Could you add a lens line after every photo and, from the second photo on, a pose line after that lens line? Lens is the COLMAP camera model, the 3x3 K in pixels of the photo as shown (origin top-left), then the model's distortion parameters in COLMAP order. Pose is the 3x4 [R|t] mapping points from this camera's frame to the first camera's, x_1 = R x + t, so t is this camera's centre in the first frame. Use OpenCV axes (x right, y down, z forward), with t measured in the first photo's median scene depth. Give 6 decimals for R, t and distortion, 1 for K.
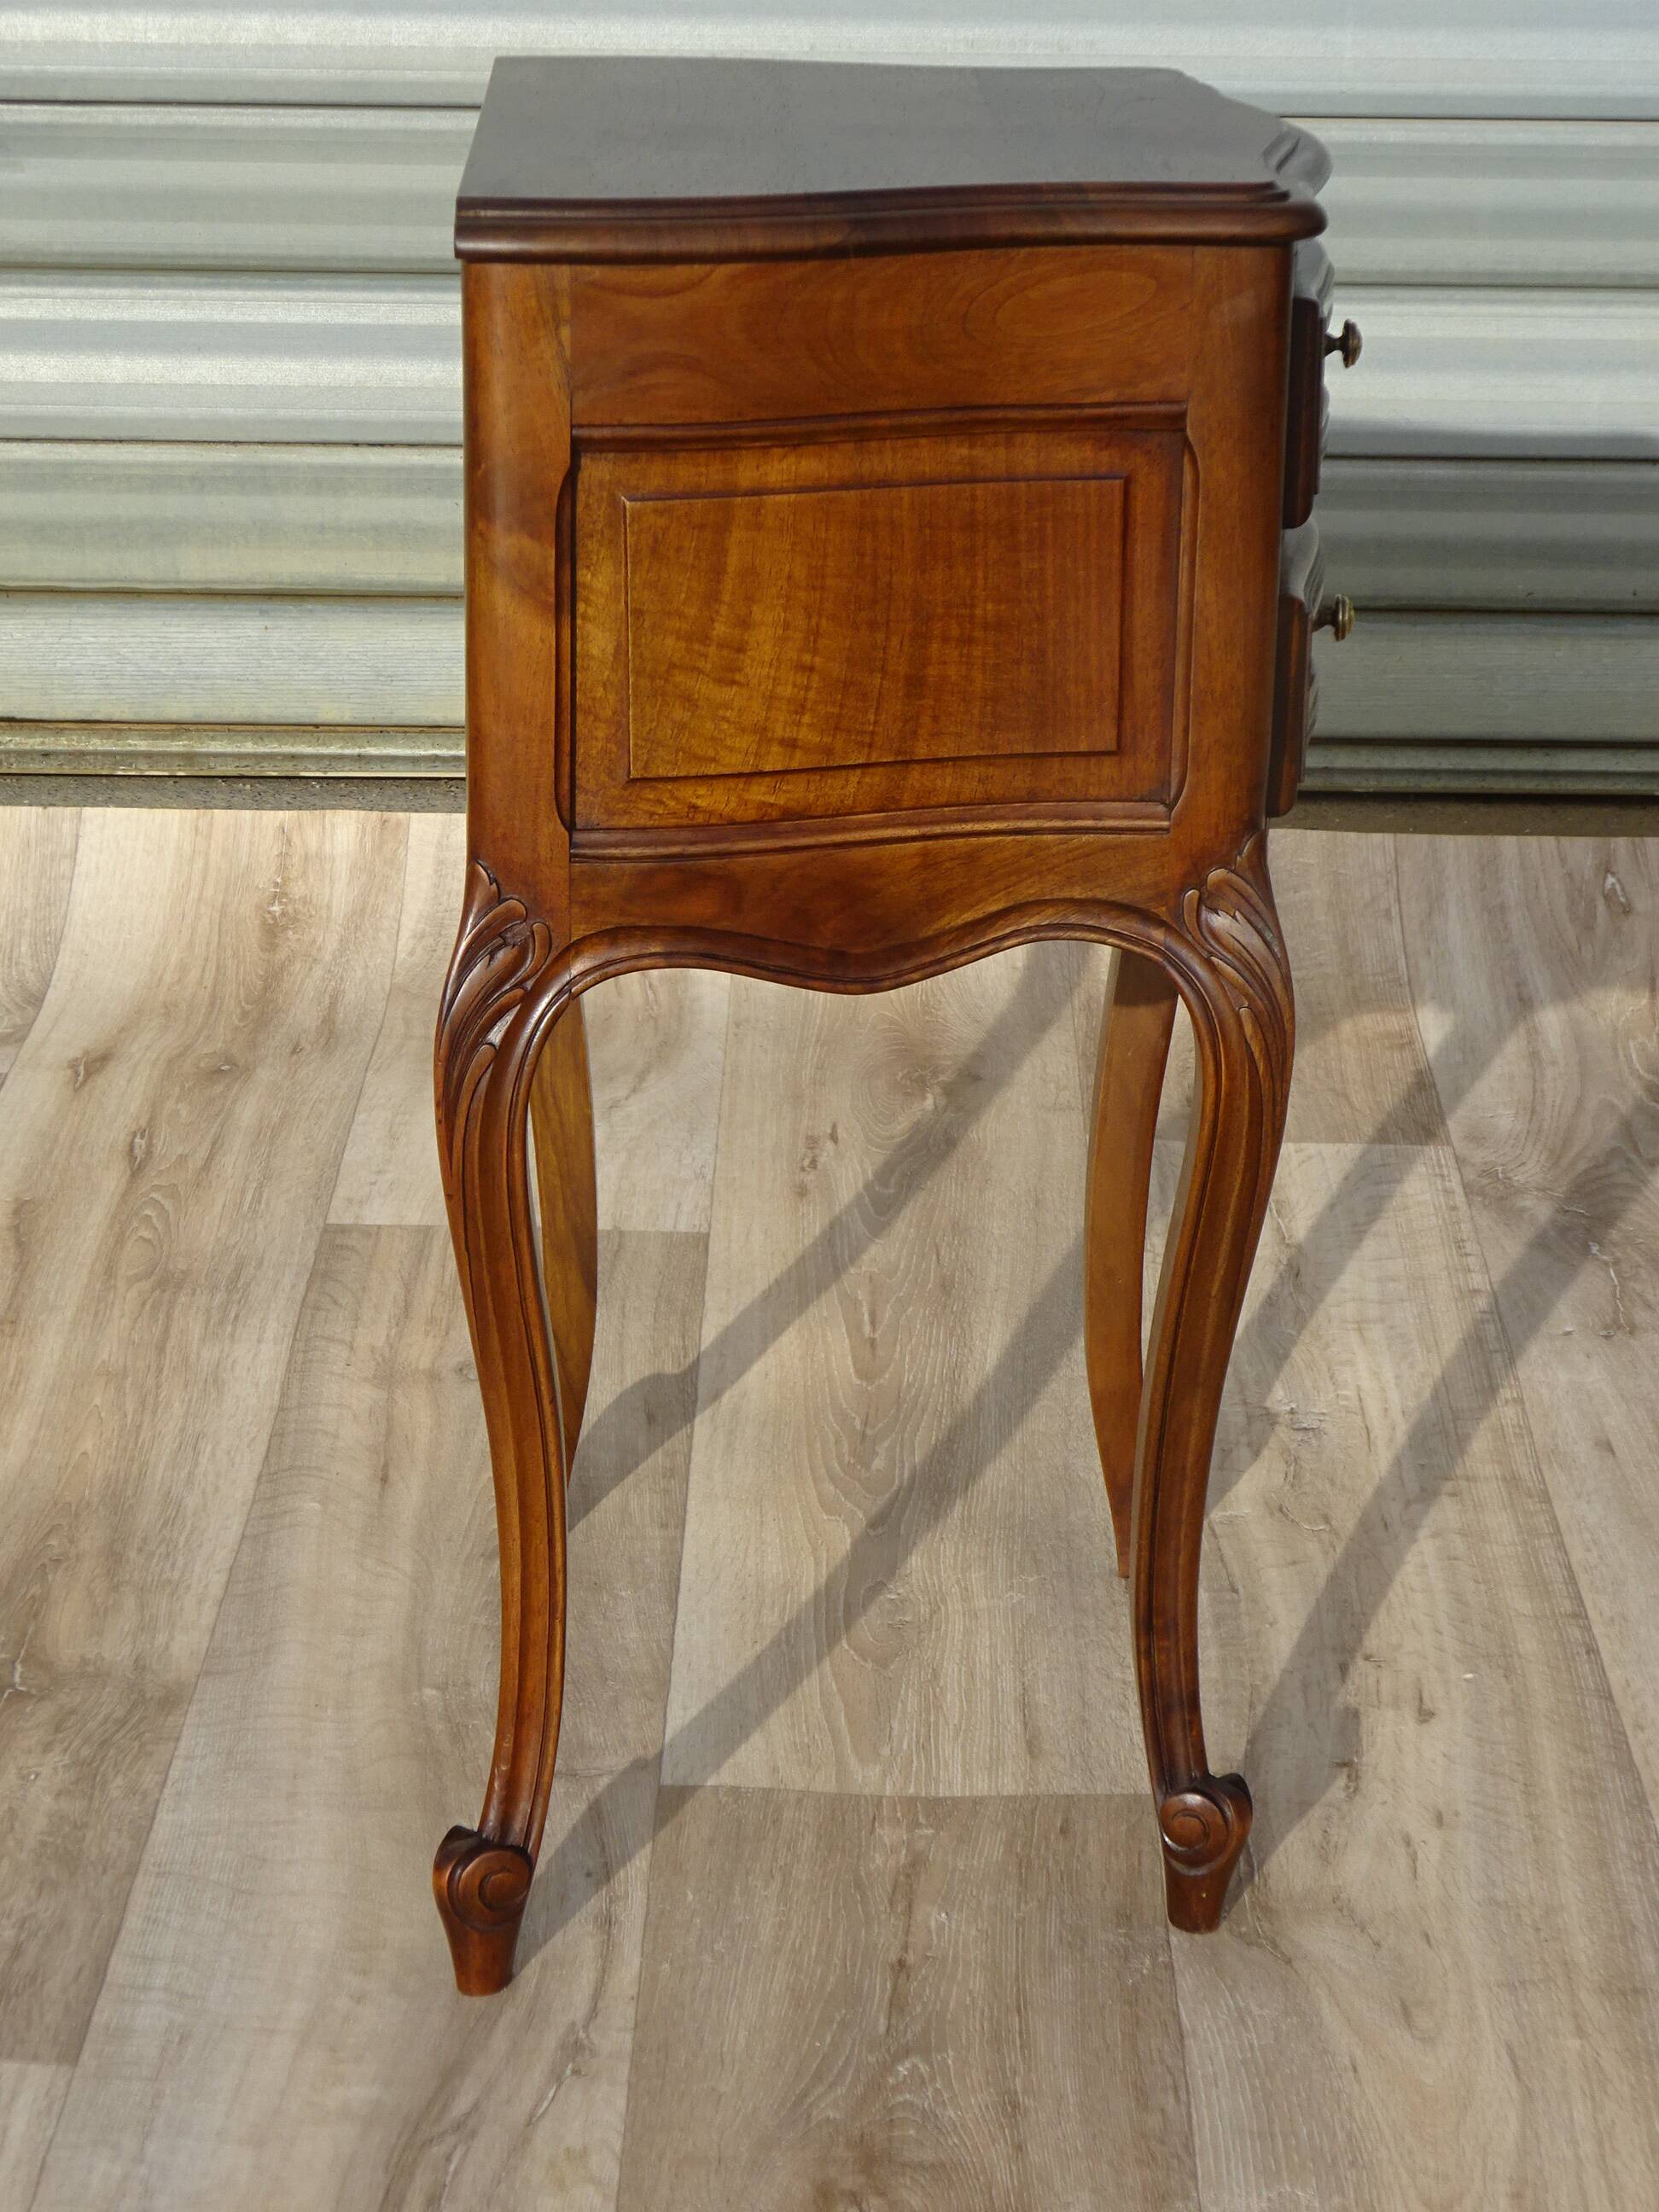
lens RADIAL K [[4761.6, 0, 854.5], [0, 4761.6, 1070.1], [0, 0, 1]] dist [0.033976, 0.000000]
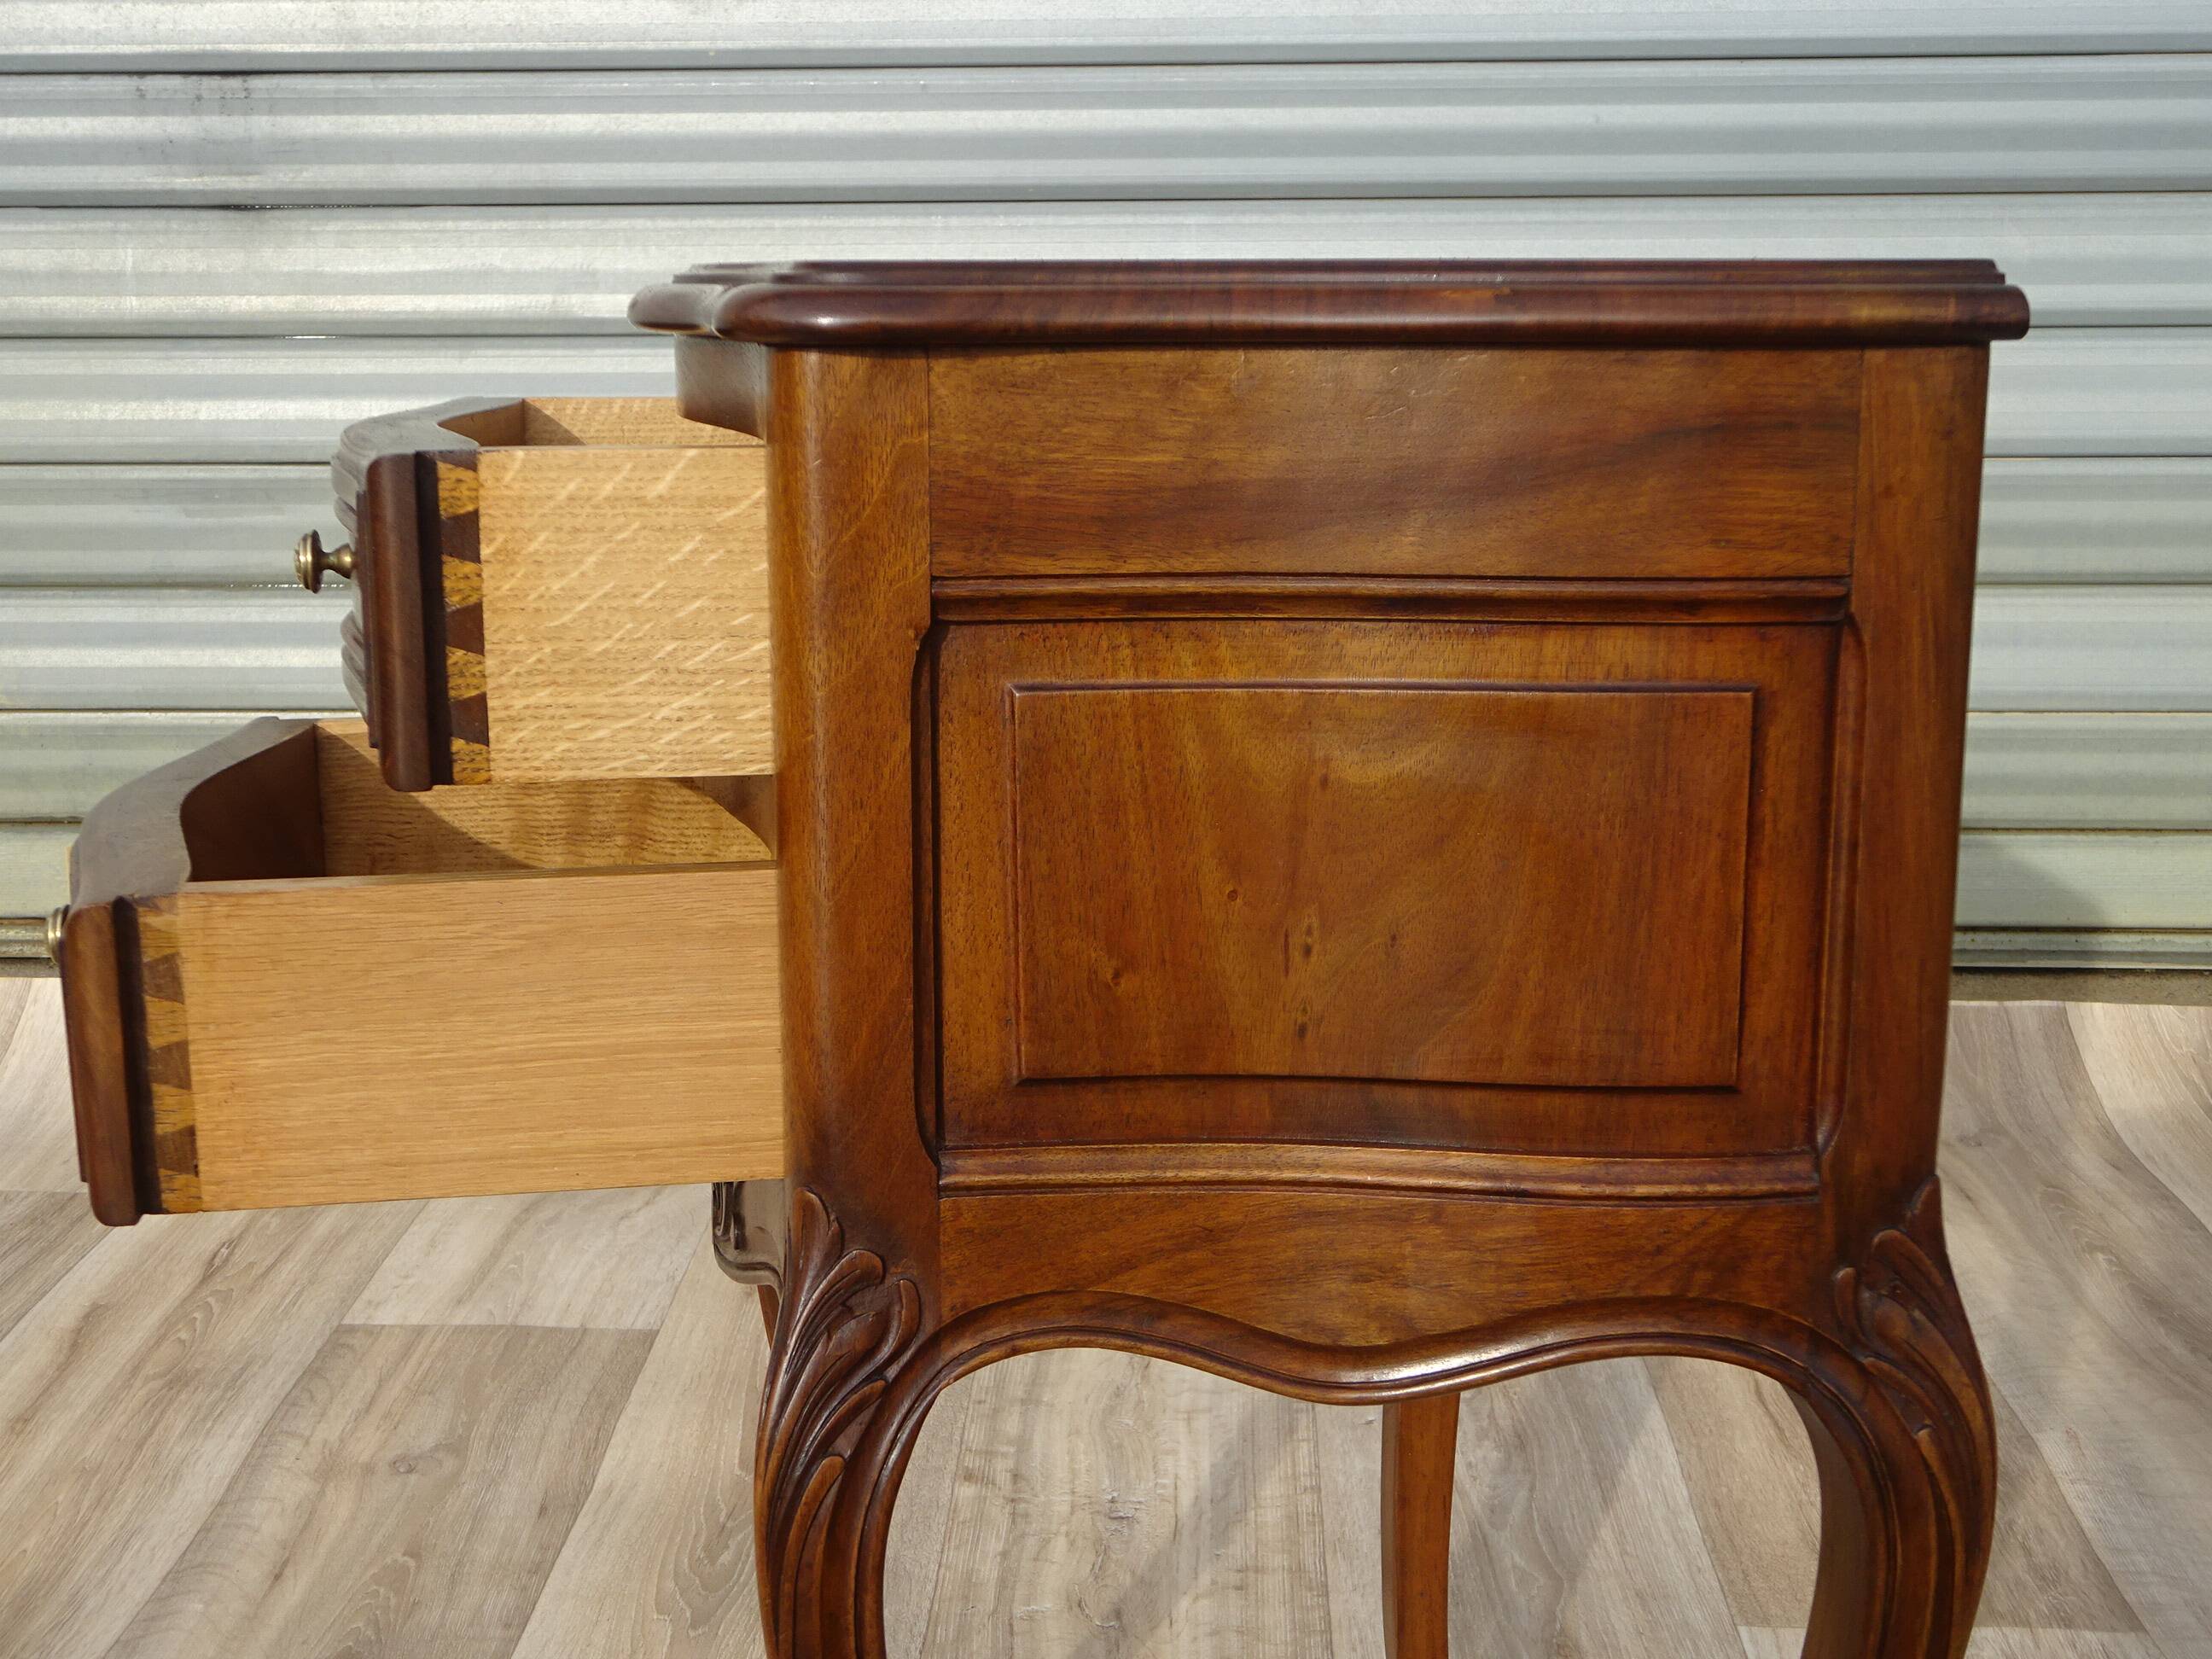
lens RADIAL K [[2633.6, 0, 1119.7], [0, 2633.6, 785.6], [0, 0, 1]] dist [0.023959, 0.000000]
pose [[0.999406, -0.010970, -0.032679, 0.110238], [0.006523, 0.991066, -0.133213, -0.012352], [0.033848, 0.132921, 0.990549, 0.342052]]
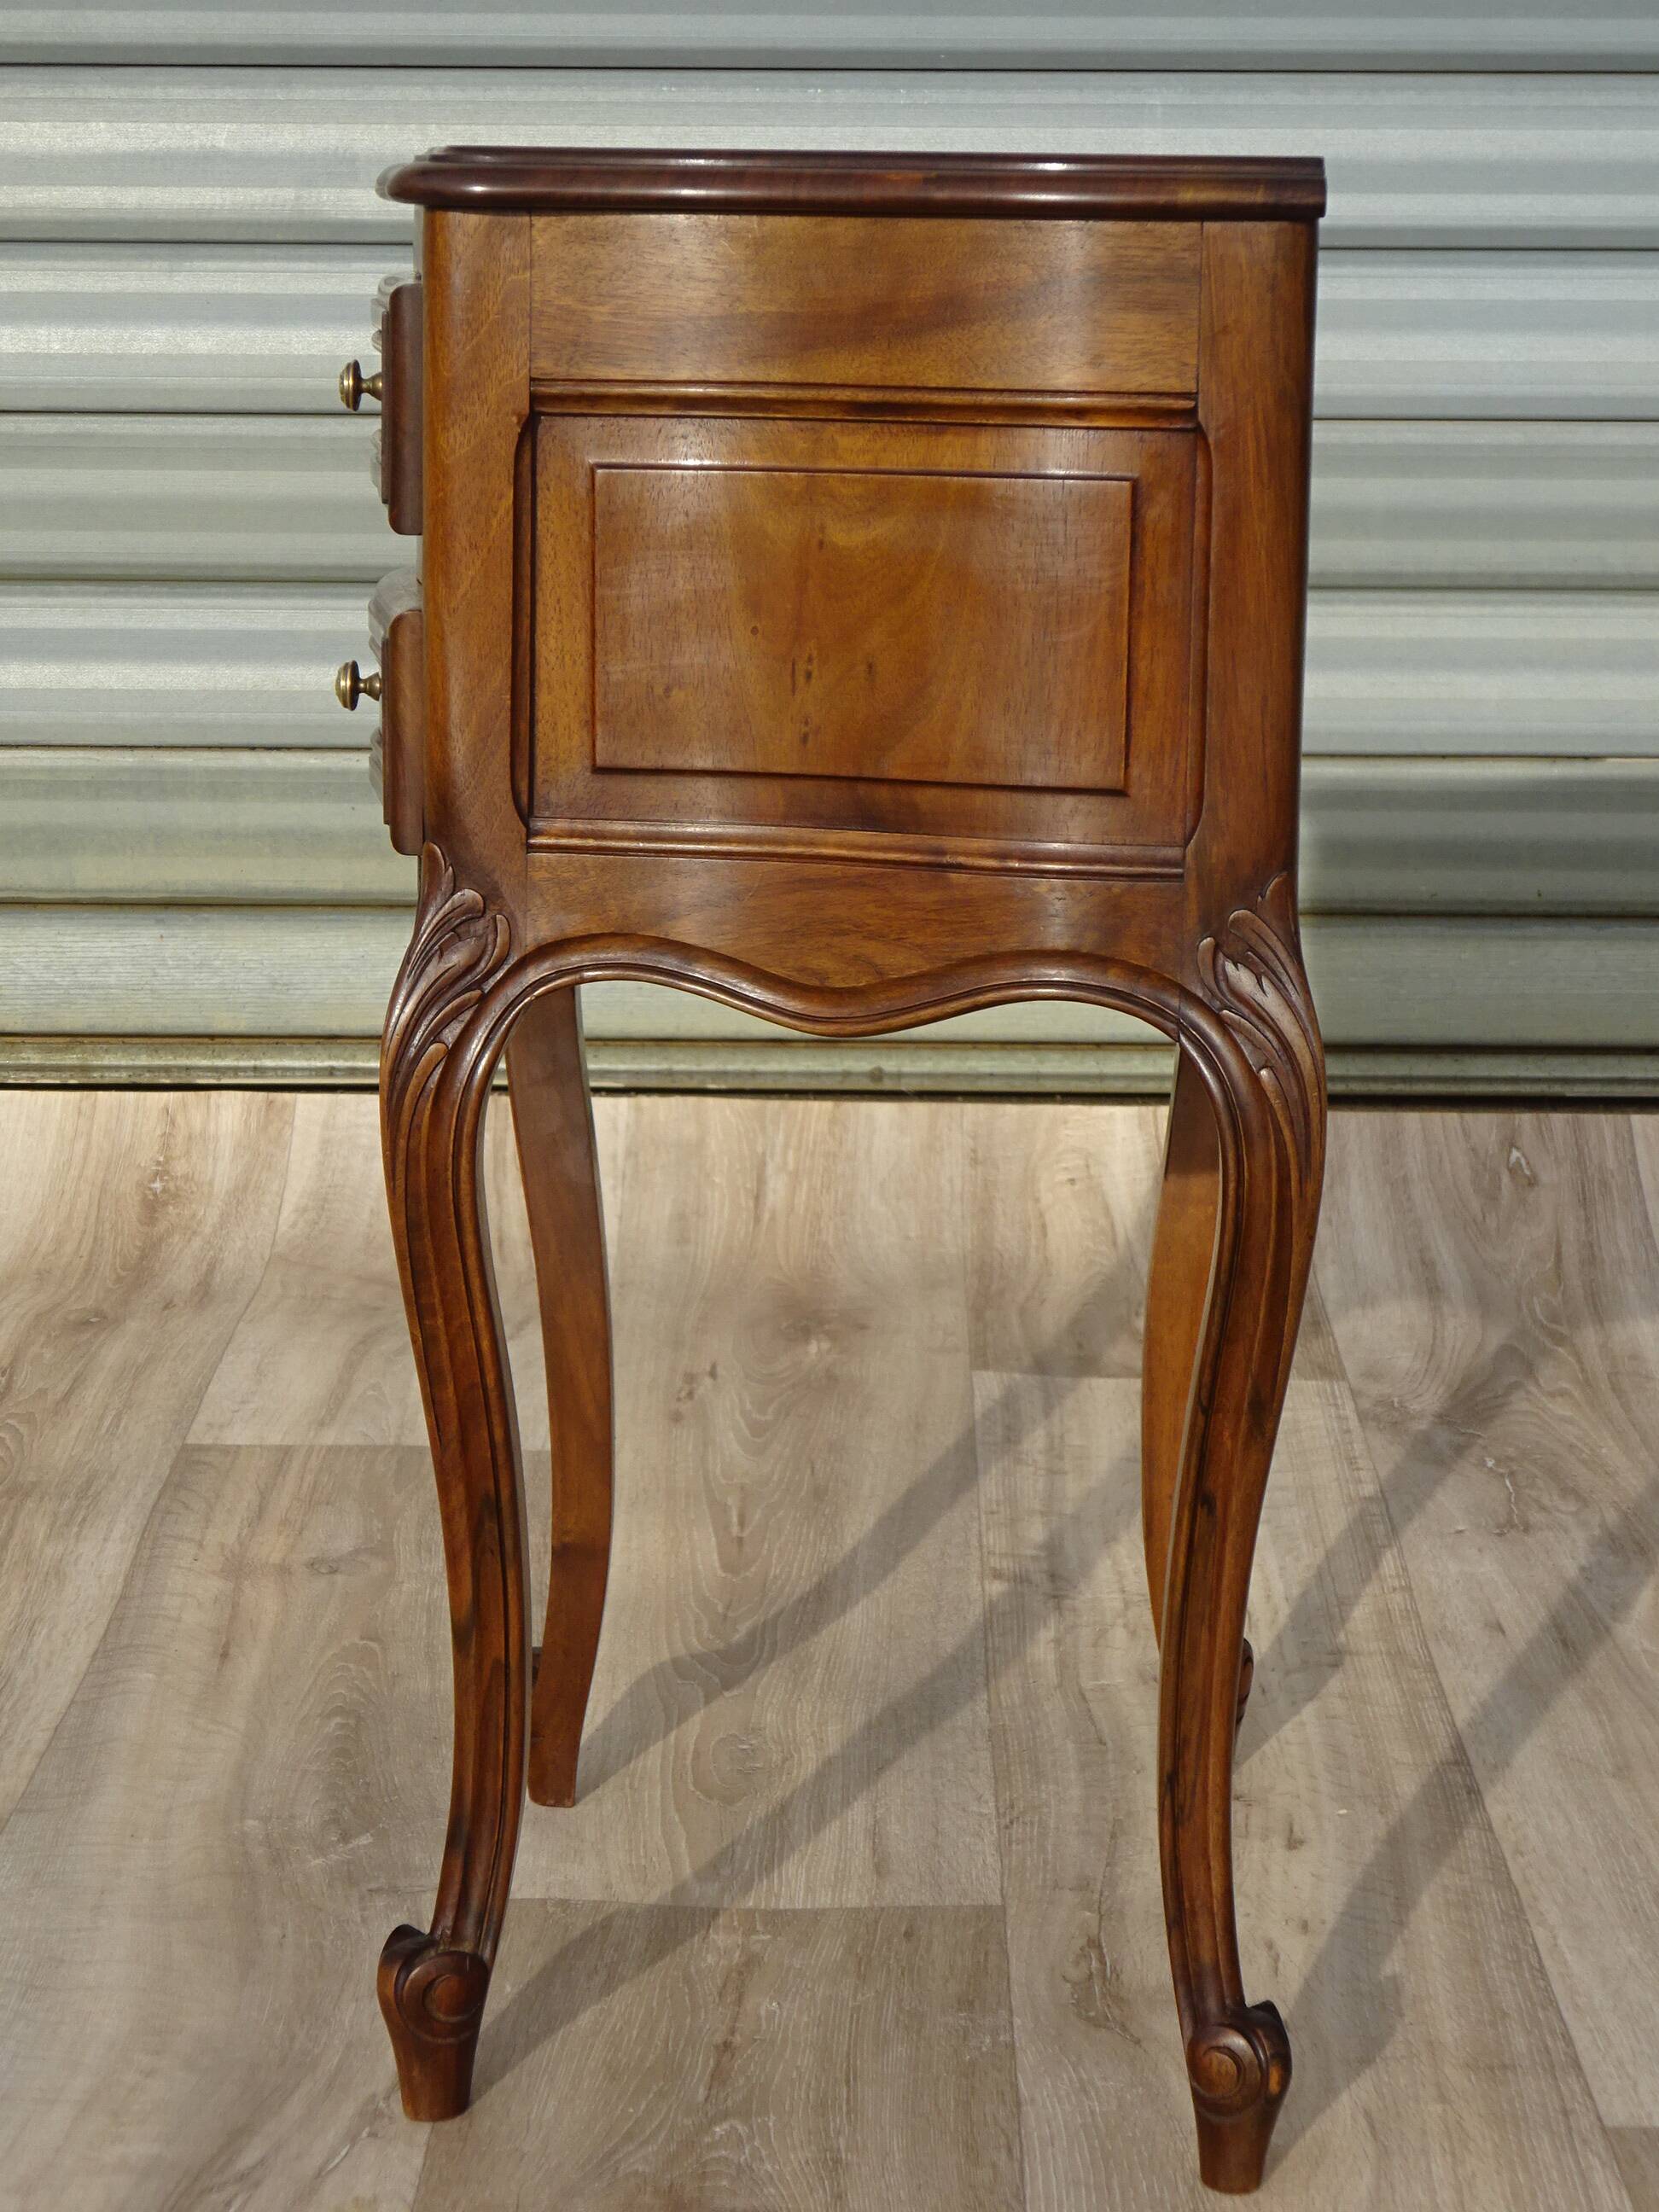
lens RADIAL K [[4761.6, 0, 834.8], [0, 4761.6, 1055.0], [0, 0, 1]] dist [0.033976, 0.000000]
pose [[0.999980, -0.004767, -0.004246, 0.026997], [0.004109, 0.989666, -0.143334, 0.096179], [0.004886, 0.143314, 0.989665, 0.027732]]
